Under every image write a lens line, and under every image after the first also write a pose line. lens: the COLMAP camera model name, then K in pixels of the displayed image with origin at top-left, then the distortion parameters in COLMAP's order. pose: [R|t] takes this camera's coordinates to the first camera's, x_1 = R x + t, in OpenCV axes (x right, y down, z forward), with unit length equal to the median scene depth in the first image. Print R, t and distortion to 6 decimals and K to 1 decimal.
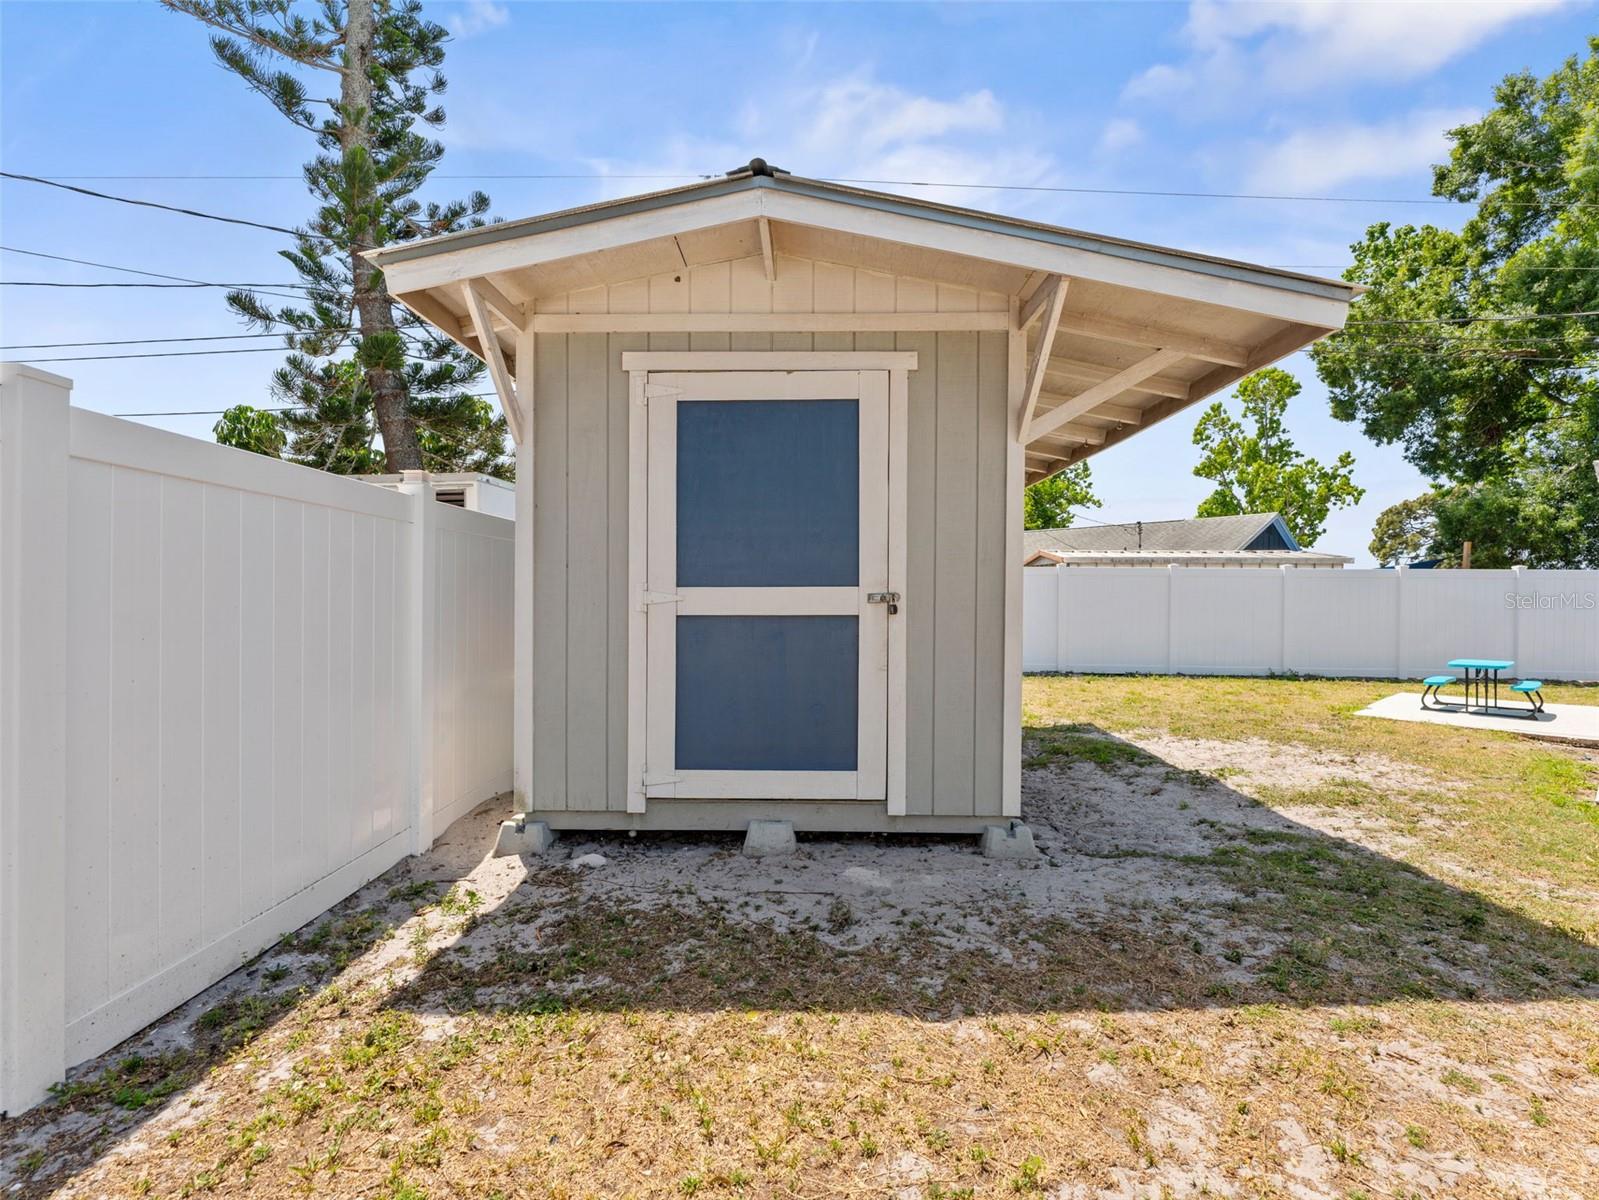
lens RADIAL K [[722.1, 0, 799.5], [0, 722.1, 607.7], [0, 0, 1]] dist [0.002020, 0.000372]
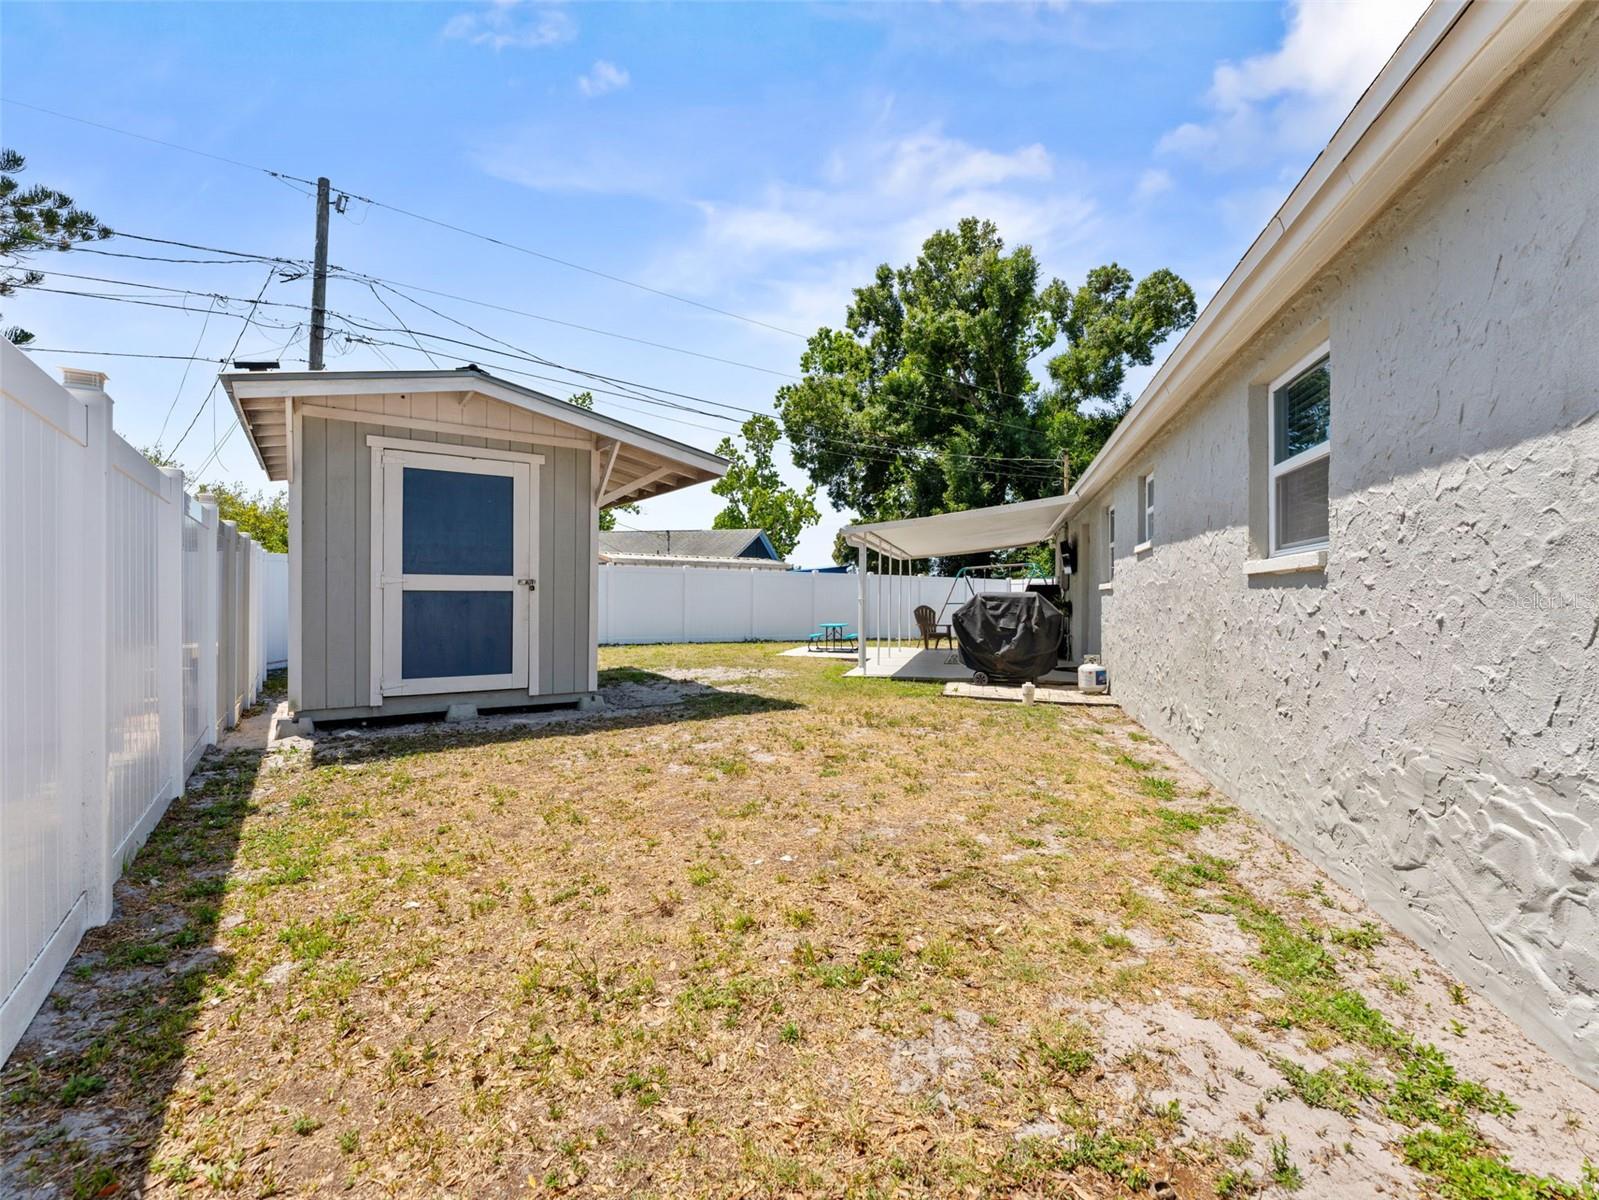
lens RADIAL K [[710.0, 0, 799.5], [0, 710.0, 600.0], [0, 0, 1]] dist [0.000308, -0.000507]
pose [[0.817308, -0.000349, 0.576201, -0.067070], [0.002280, 0.999994, -0.002629, 0.007203], [-0.576197, 0.003463, 0.817303, -0.169788]]
